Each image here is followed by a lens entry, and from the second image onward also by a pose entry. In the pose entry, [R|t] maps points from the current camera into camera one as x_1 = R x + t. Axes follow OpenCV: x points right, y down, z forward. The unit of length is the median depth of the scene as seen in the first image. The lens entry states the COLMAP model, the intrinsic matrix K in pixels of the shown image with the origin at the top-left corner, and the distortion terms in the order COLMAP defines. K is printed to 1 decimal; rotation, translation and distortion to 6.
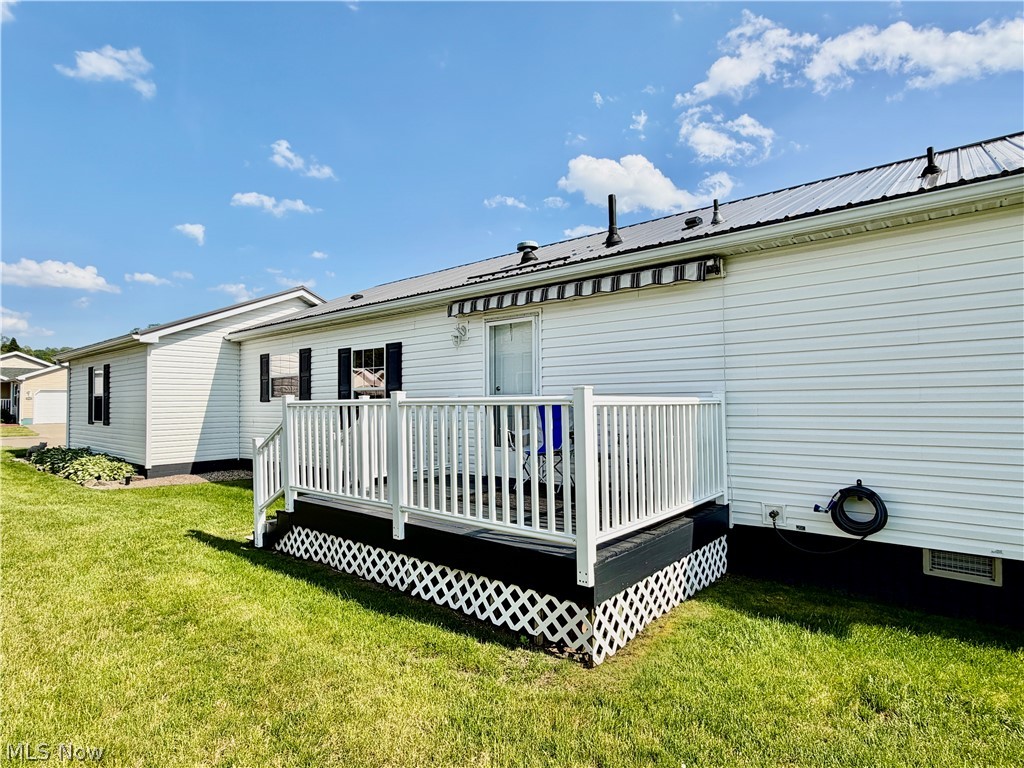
lens RADIAL K [[543.2, 0, 512.0], [0, 543.2, 384.0], [0, 0, 1]] dist [-0.016927, 0.000023]
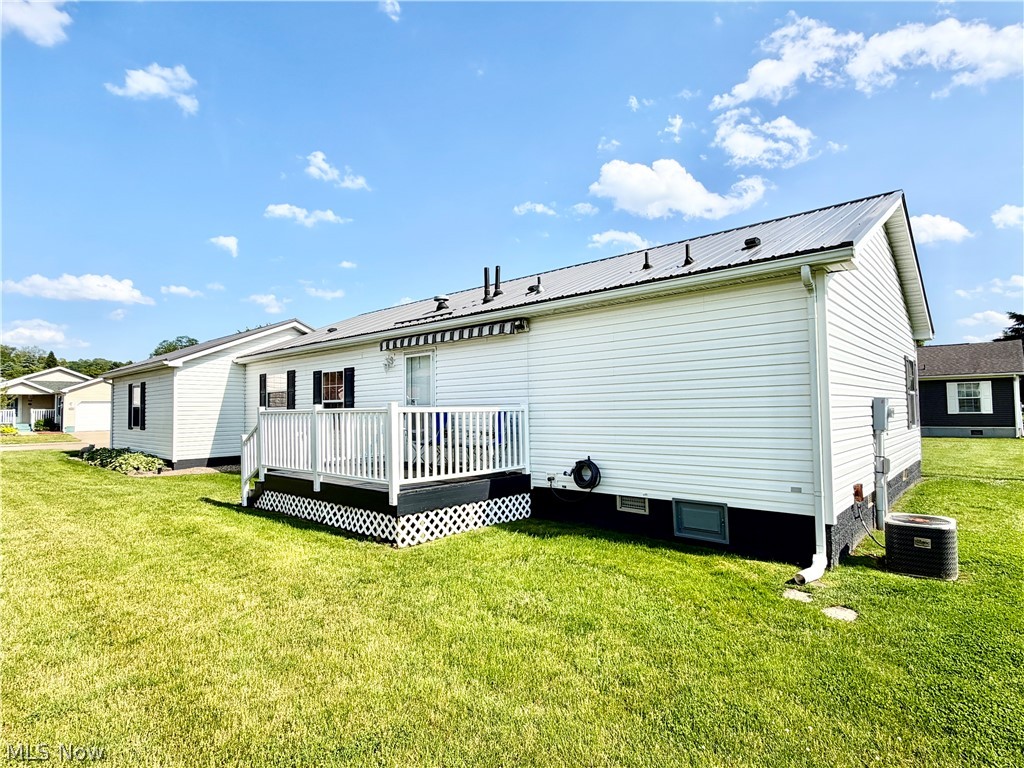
lens RADIAL K [[567.1, 0, 545.0], [0, 567.1, 382.9], [0, 0, 1]] dist [-0.035442, 0.000634]
pose [[0.999926, -0.004962, -0.011090, 0.282149], [0.004789, 0.999867, -0.015612, -0.012061], [0.011166, 0.015558, 0.999817, -0.407543]]
